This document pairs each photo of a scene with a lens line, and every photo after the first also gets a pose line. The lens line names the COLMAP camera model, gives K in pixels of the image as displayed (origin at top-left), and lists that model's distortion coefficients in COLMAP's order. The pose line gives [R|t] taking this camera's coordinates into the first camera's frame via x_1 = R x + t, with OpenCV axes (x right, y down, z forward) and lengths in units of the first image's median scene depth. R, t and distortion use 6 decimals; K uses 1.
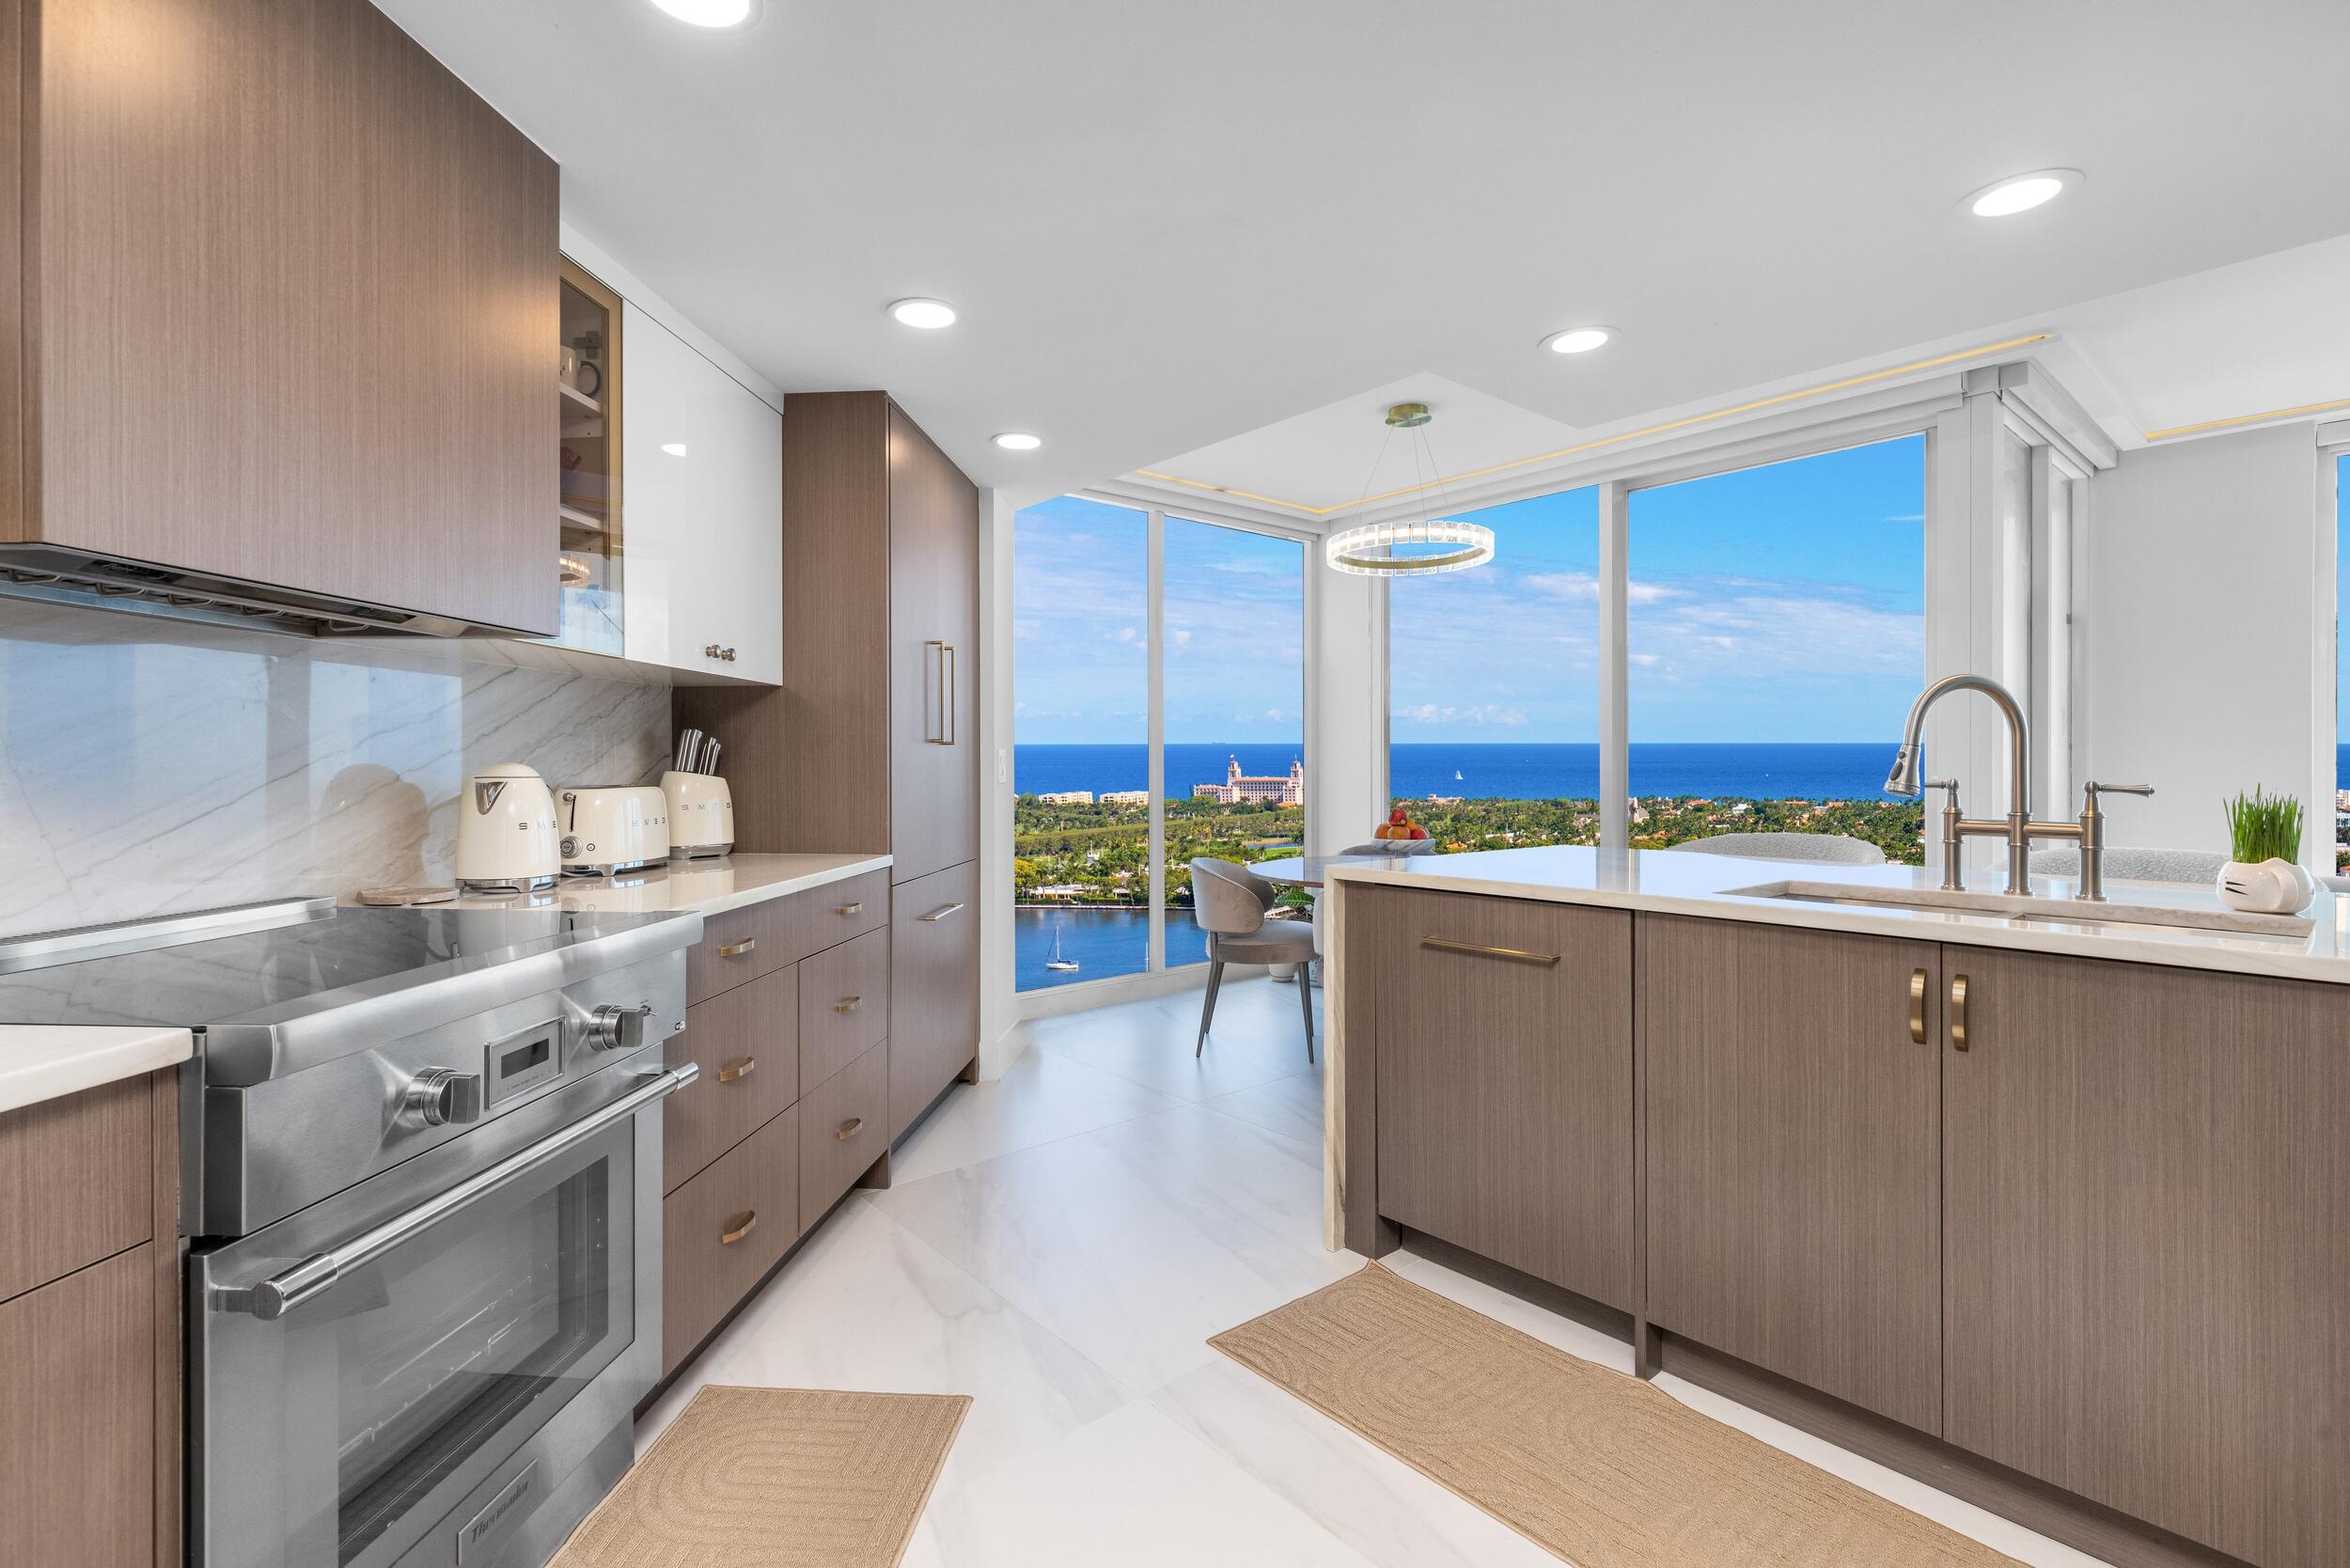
lens RADIAL K [[1065.3, 0, 1170.8], [0, 1065.3, 759.6], [0, 0, 1]] dist [0.001128, -0.000223]
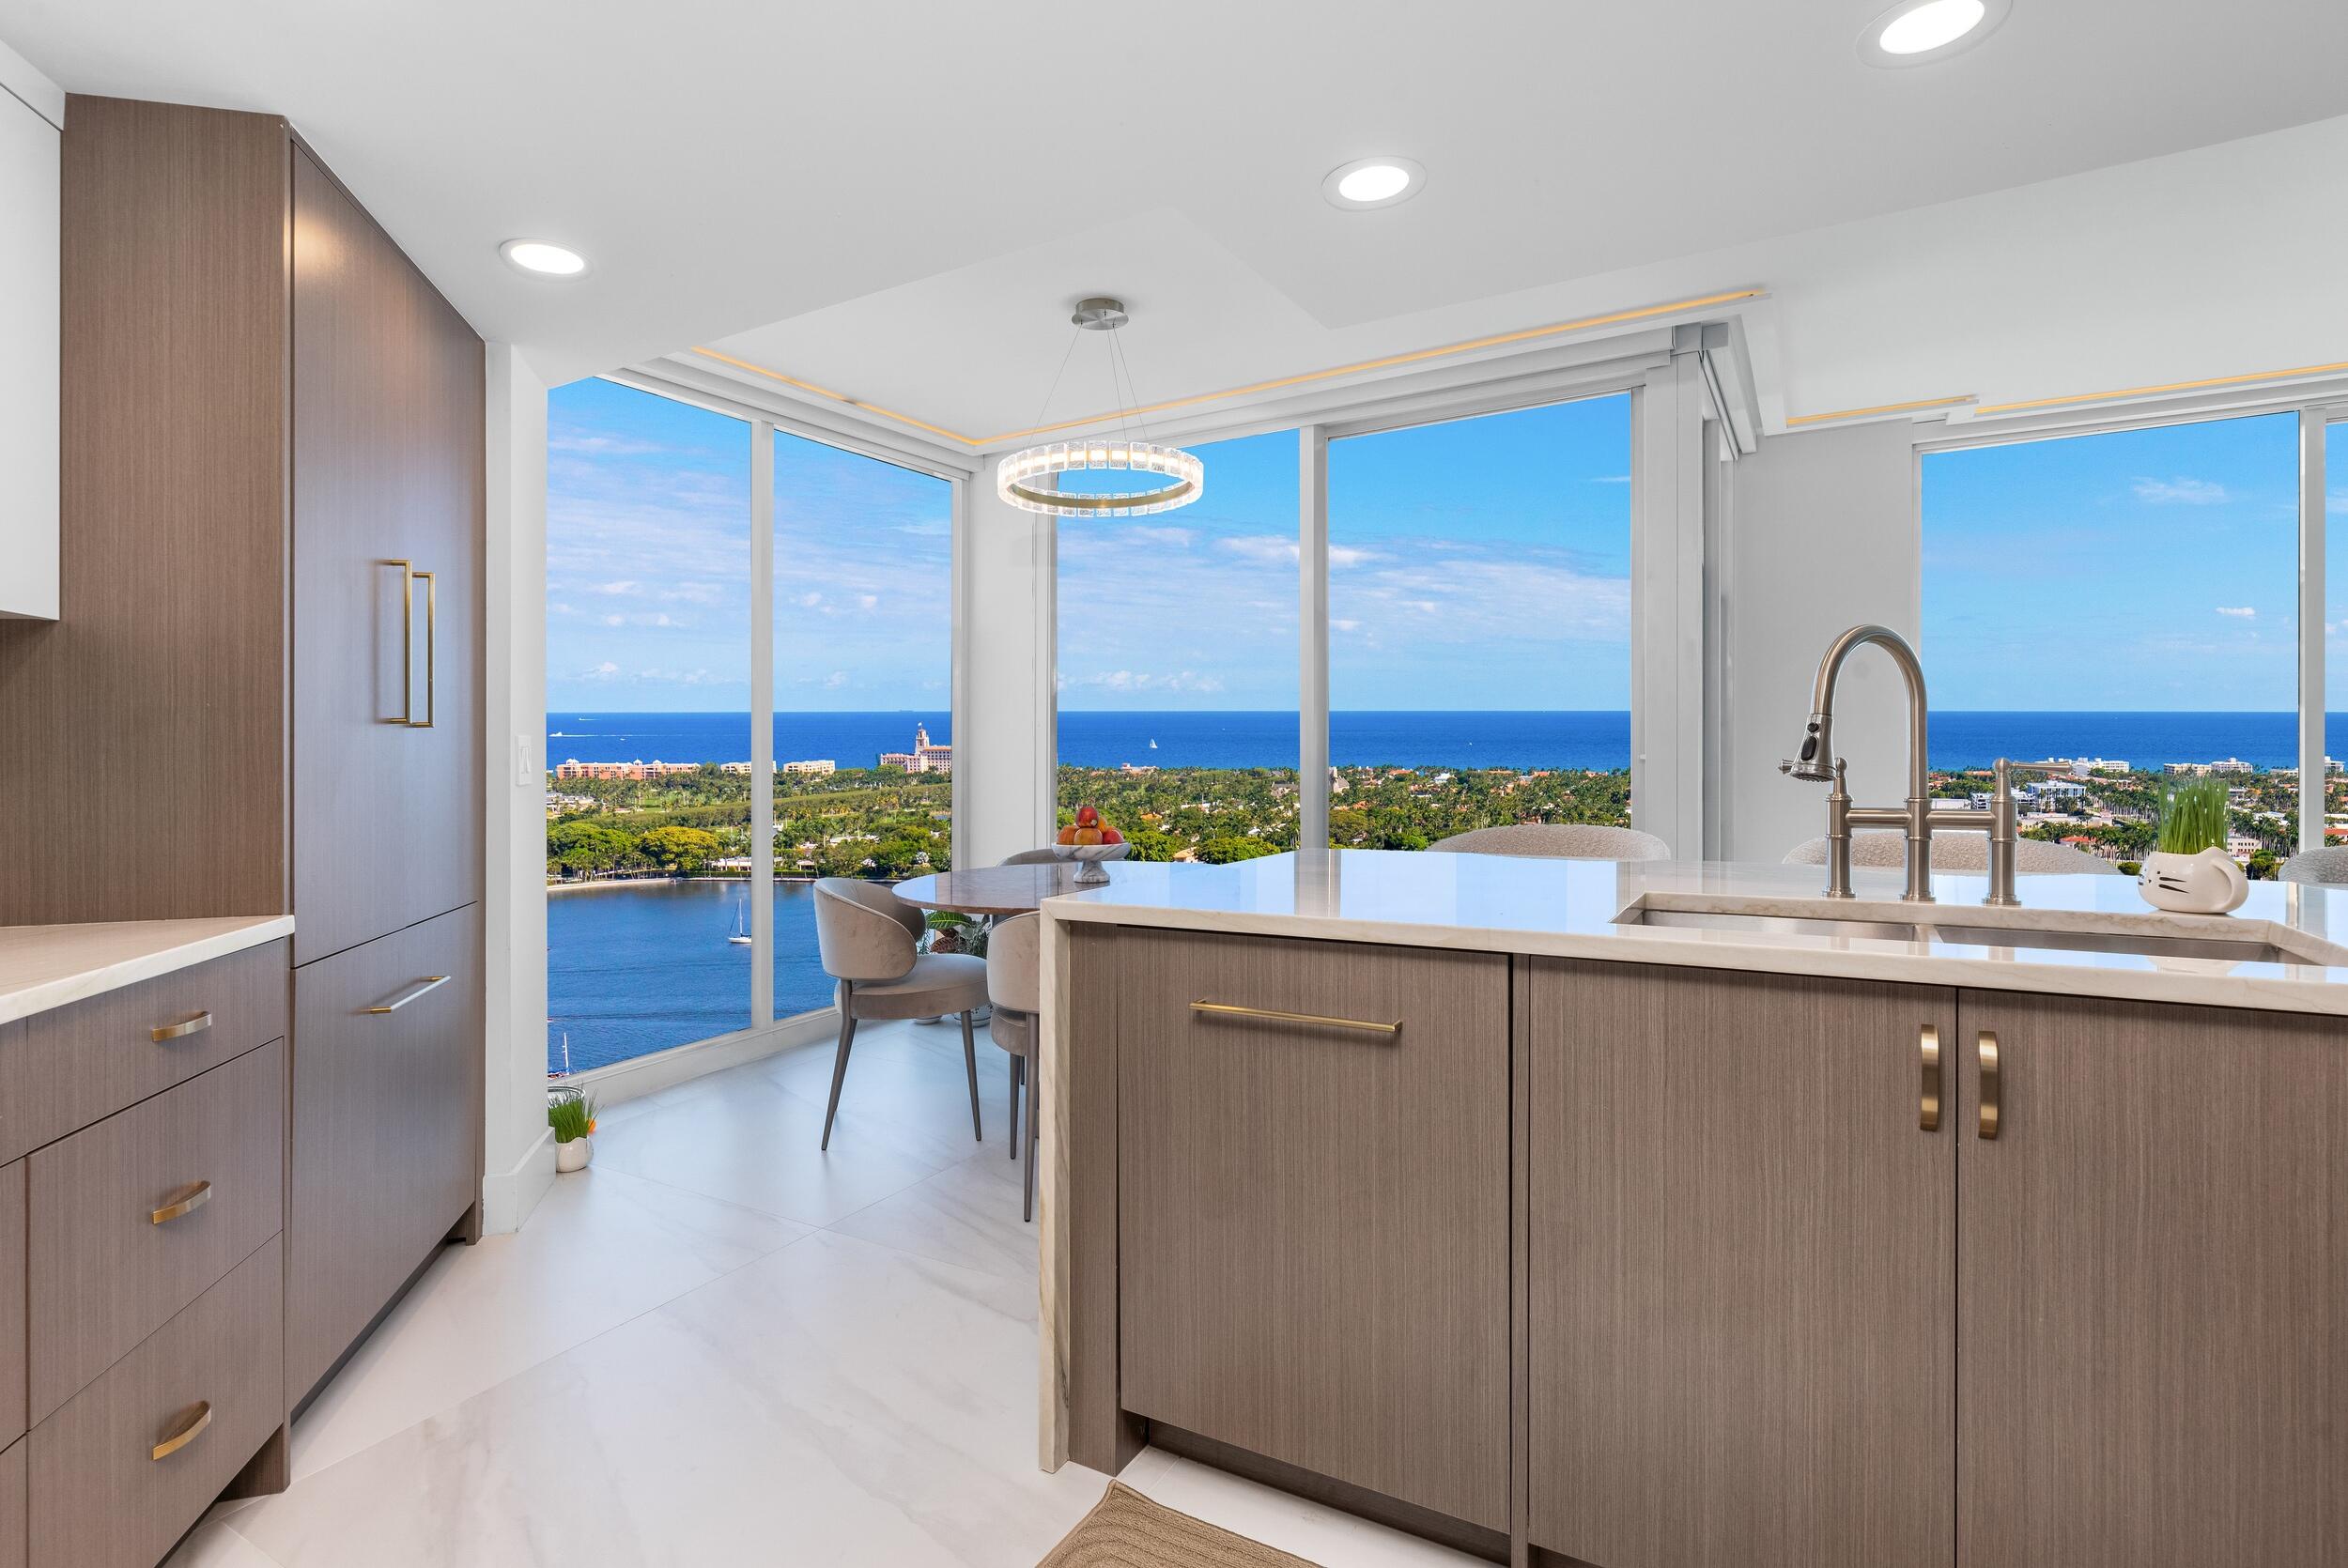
lens RADIAL K [[1139.6, 0, 1167.8], [0, 1139.6, 706.4], [0, 0, 1]] dist [-0.002953, -0.000036]
pose [[0.944169, 0.000147, 0.329462, -0.016095], [0.011655, 0.999359, -0.033846, 0.002097], [-0.329255, 0.035796, 0.943562, 0.268830]]
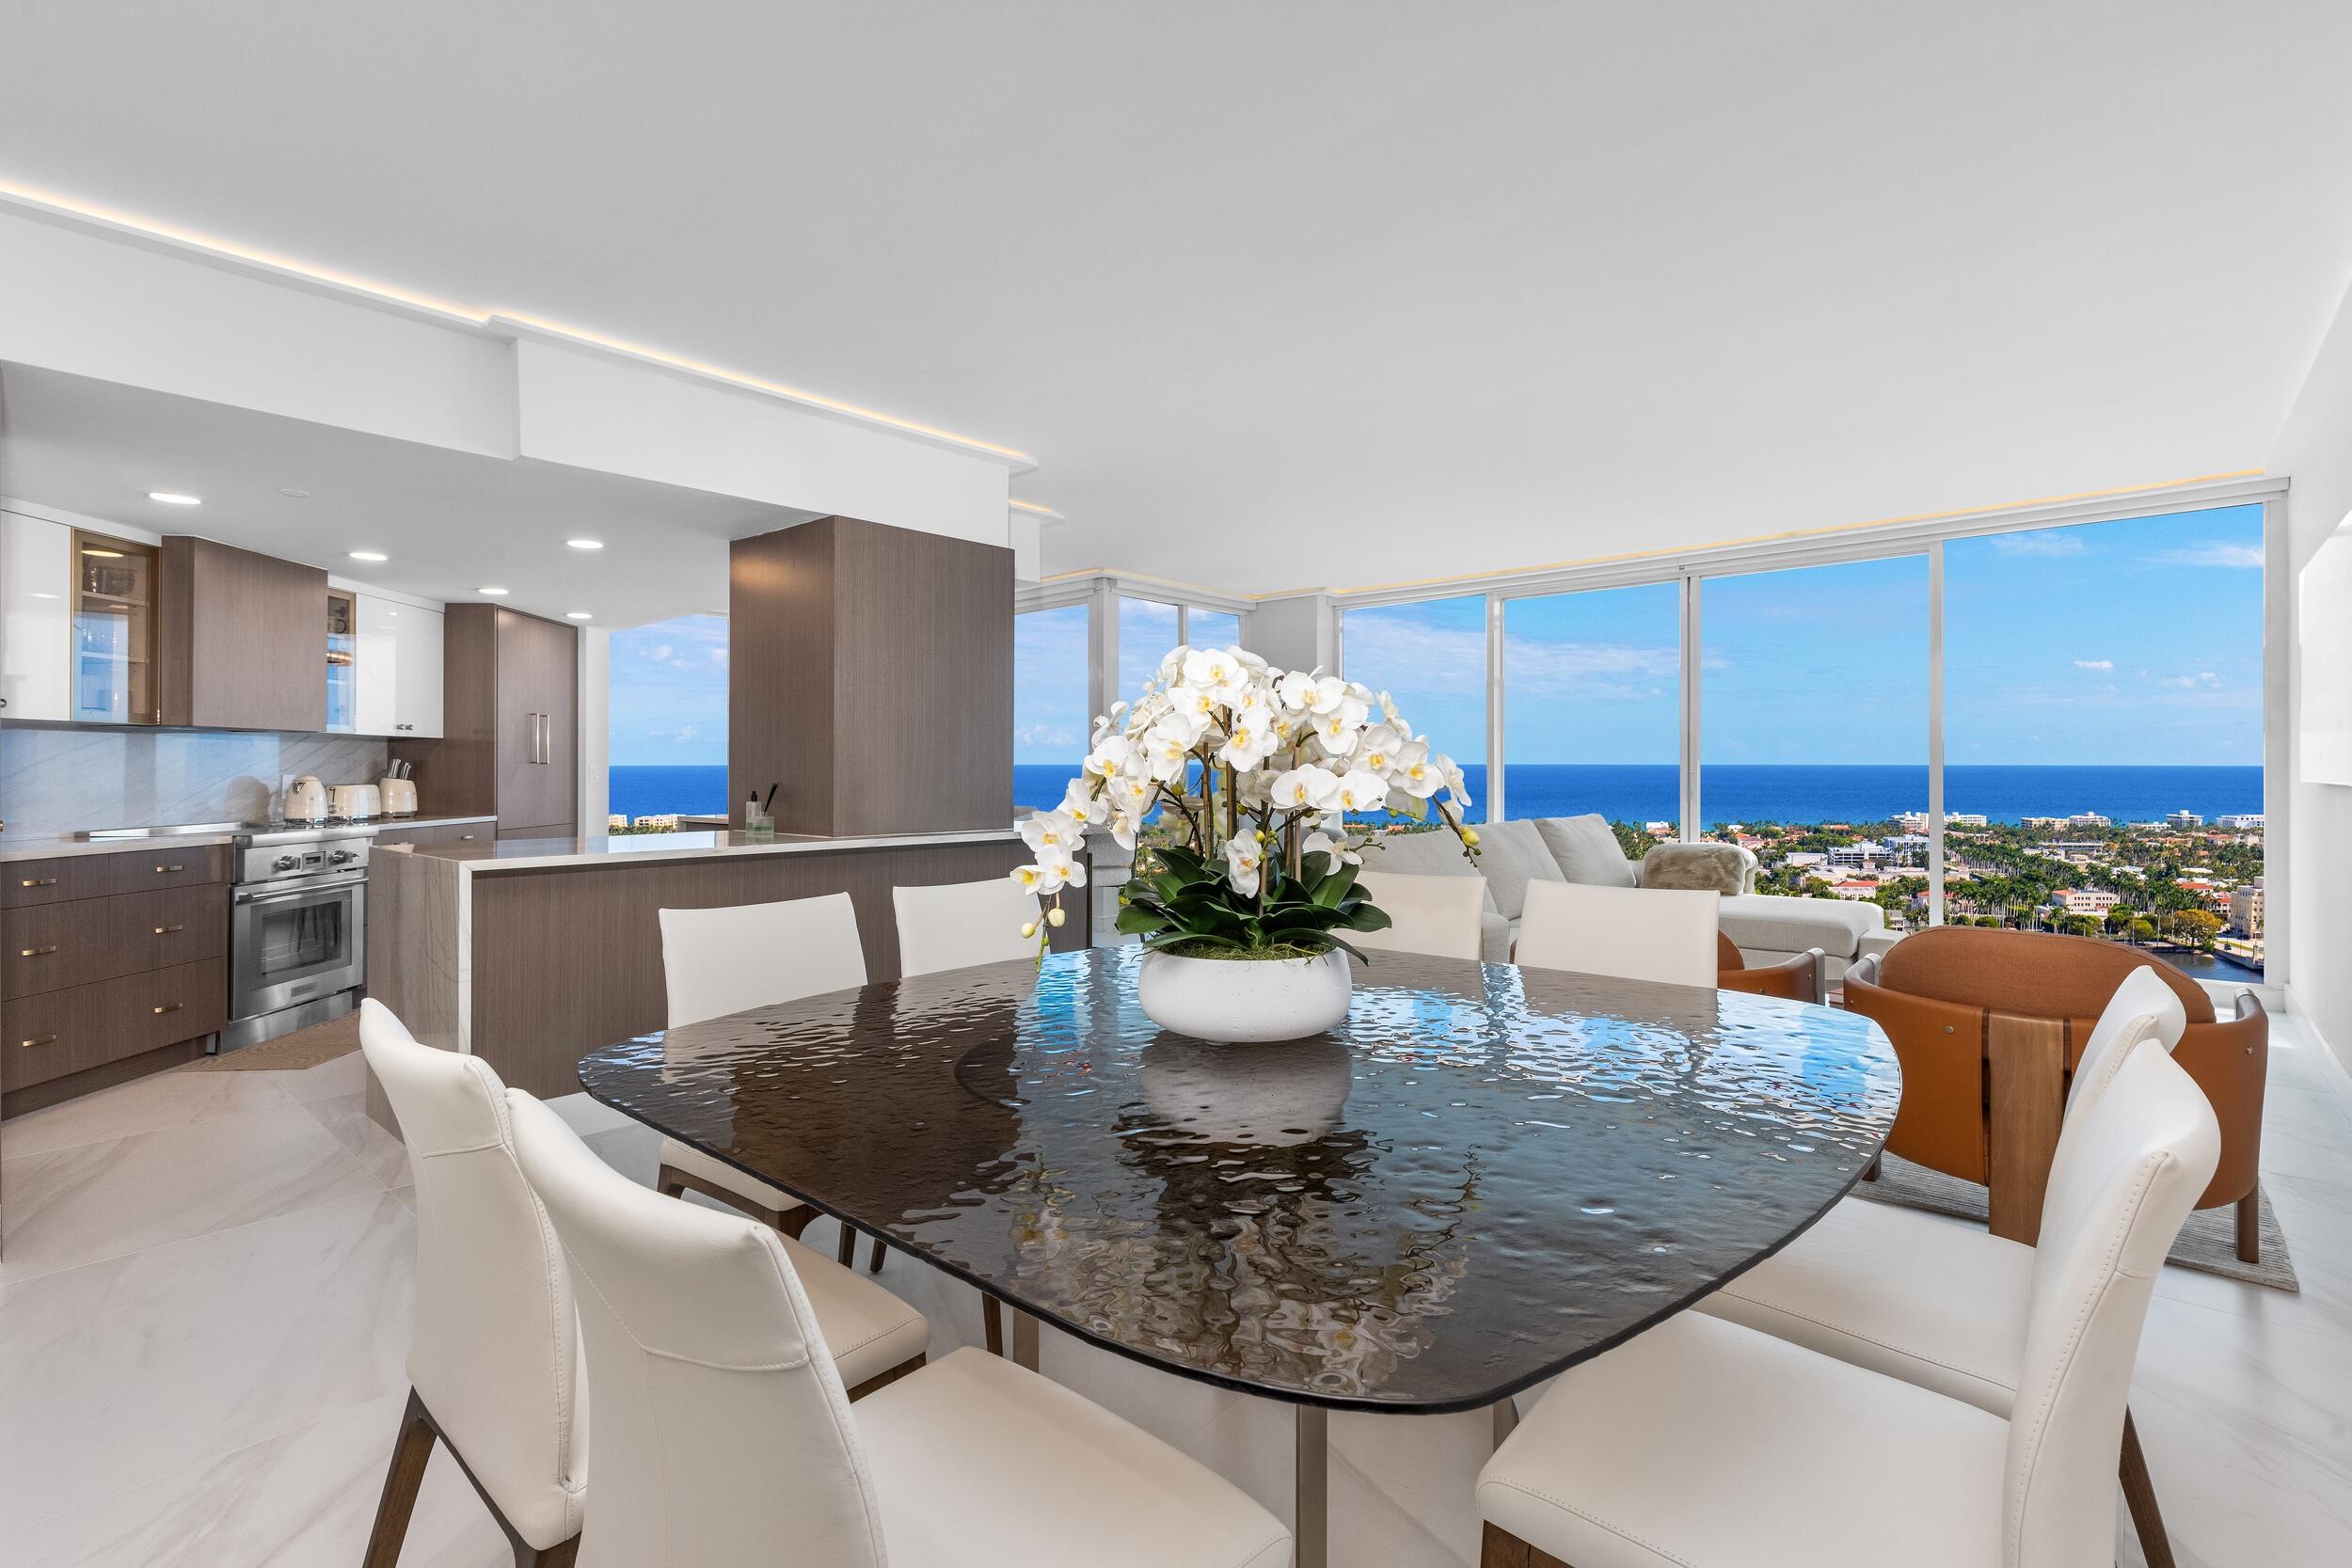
lens RADIAL K [[1066.1, 0, 1171.8], [0, 1066.1, 759.6], [0, 0, 1]] dist [0.001128, -0.000223]
pose [[0.990882, -0.002558, 0.134708, 0.872356], [0.002798, 0.999995, -0.001598, -0.019805], [-0.134704, 0.001960, 0.990884, -1.448583]]
